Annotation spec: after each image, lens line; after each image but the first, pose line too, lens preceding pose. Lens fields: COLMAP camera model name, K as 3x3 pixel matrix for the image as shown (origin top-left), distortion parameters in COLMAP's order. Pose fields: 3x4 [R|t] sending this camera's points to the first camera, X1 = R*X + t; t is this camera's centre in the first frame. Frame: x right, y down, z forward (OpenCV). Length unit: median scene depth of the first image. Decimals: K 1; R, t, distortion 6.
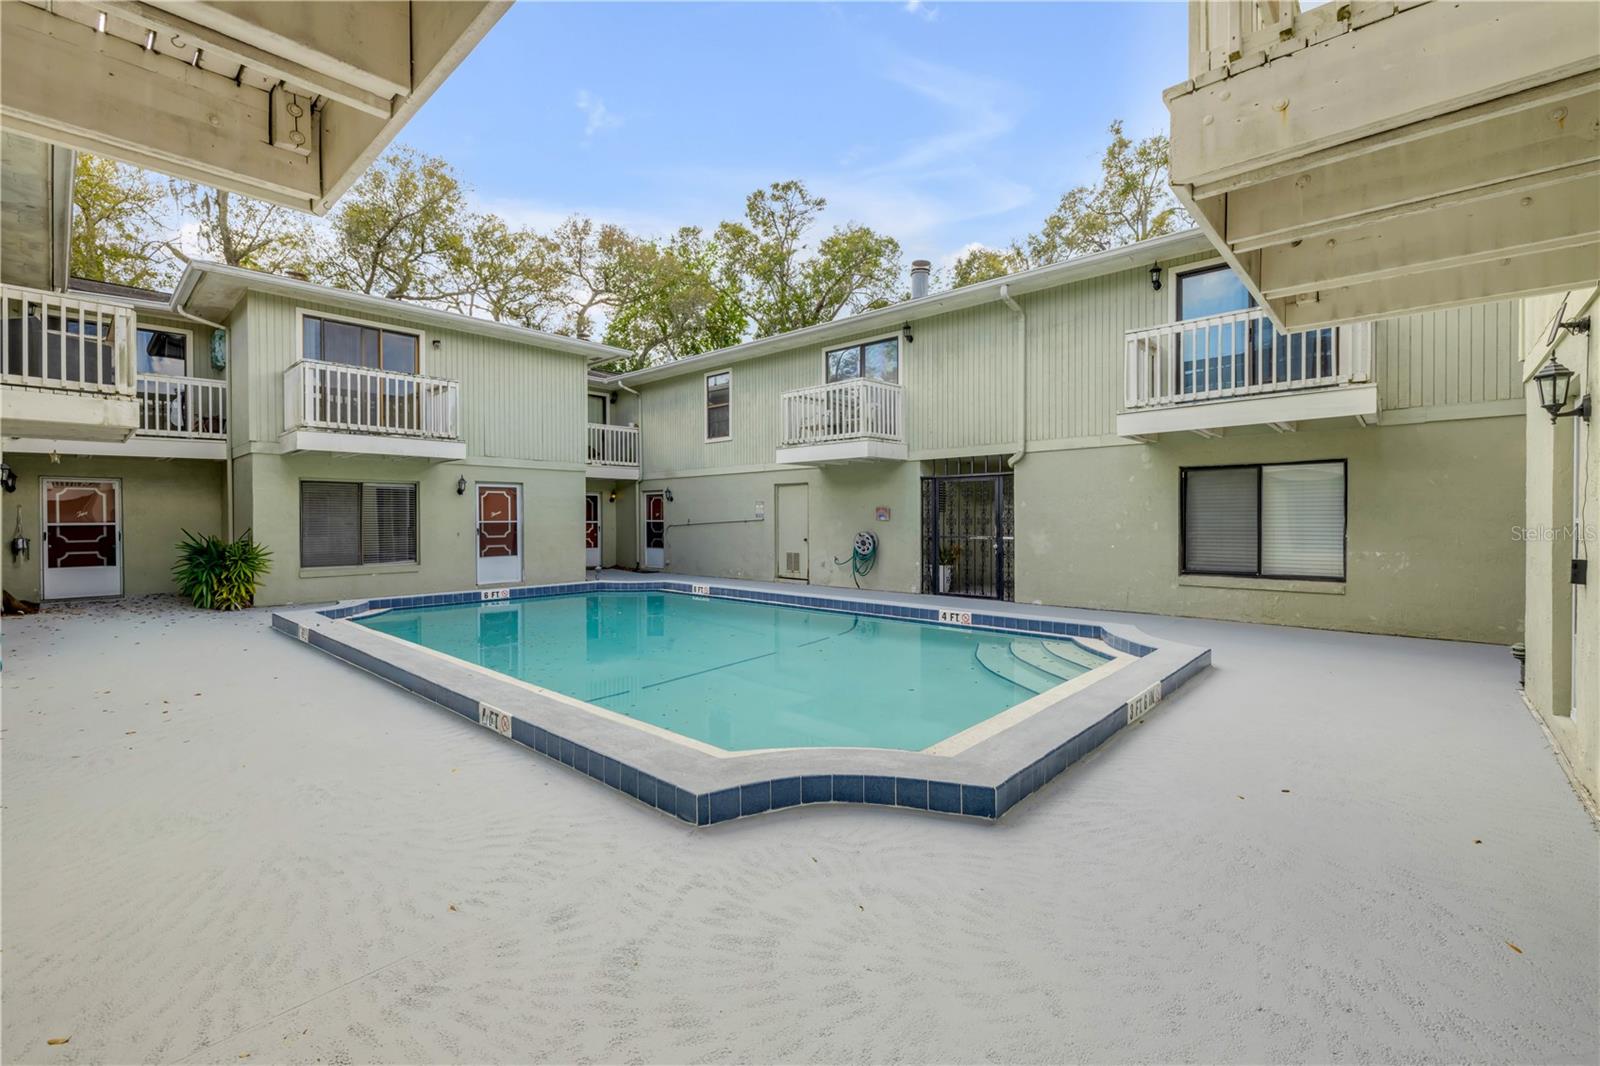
lens RADIAL K [[683.3, 0, 803.2], [0, 683.3, 522.2], [0, 0, 1]] dist [-0.000777, -0.000223]
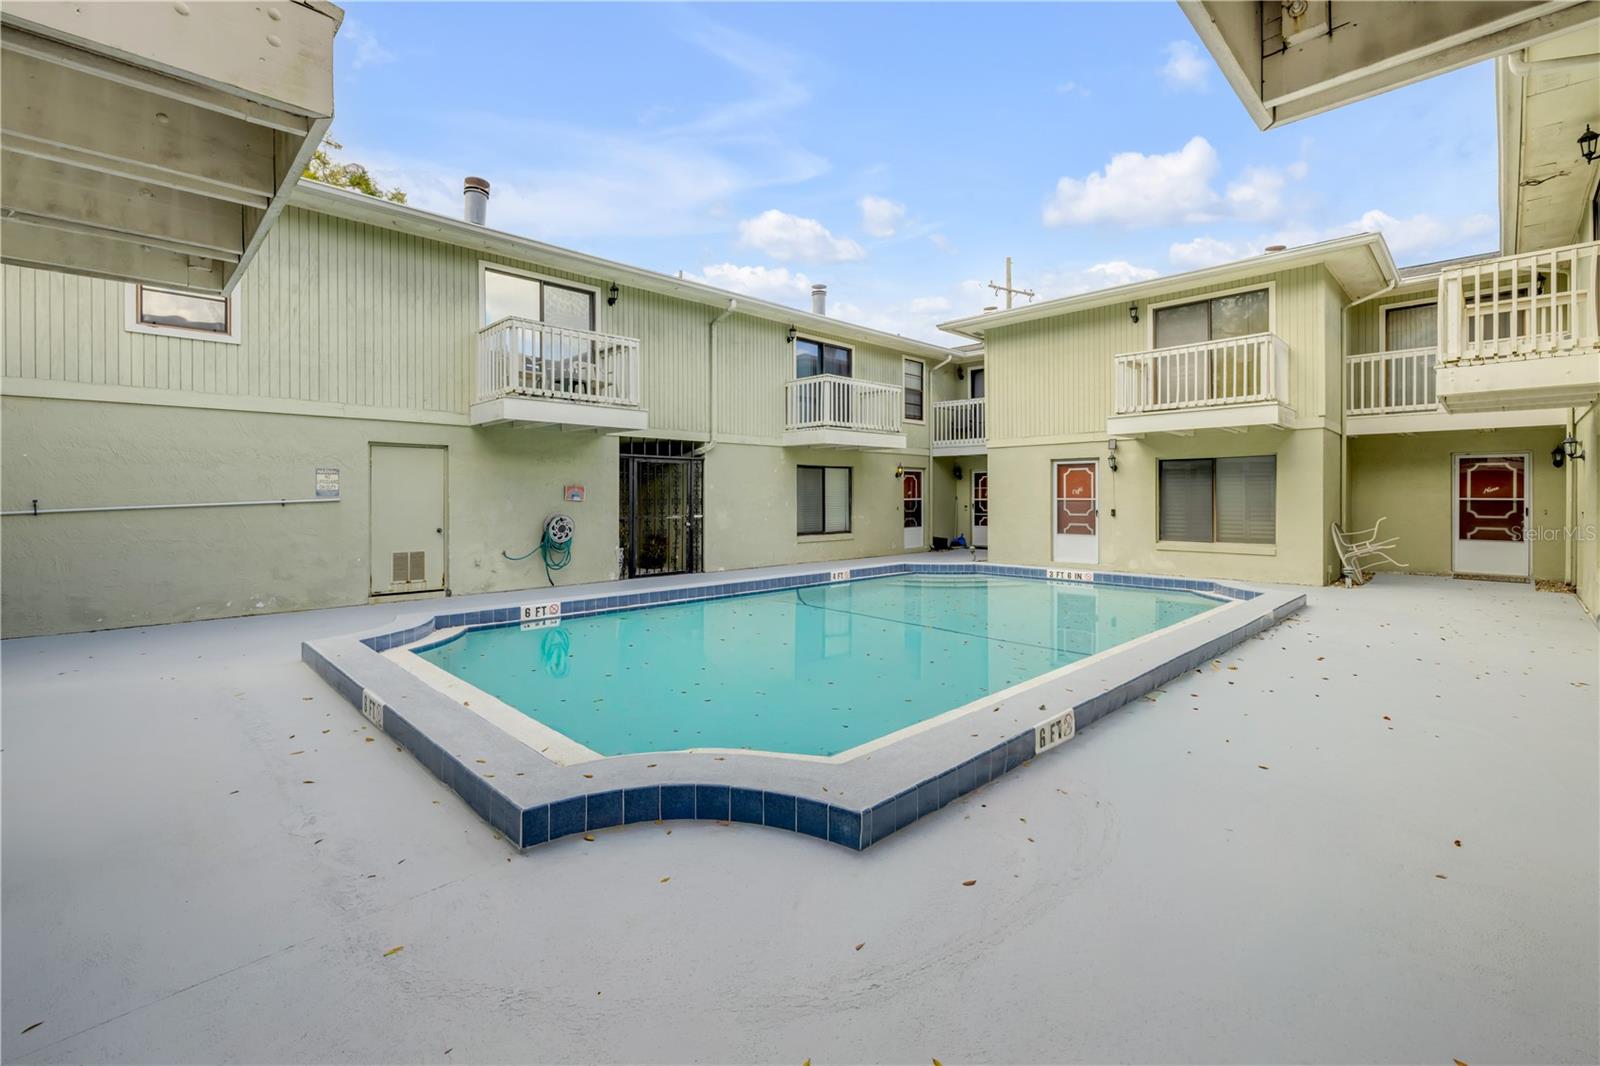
lens RADIAL K [[683.3, 0, 762.8], [0, 683.3, 495.7], [0, 0, 1]] dist [-0.000777, -0.000223]
pose [[0.076660, 0.010570, 0.997001, -1.103719], [0.010837, 0.999876, -0.011434, 0.004522], [-0.996998, 0.011681, 0.076535, 1.098213]]
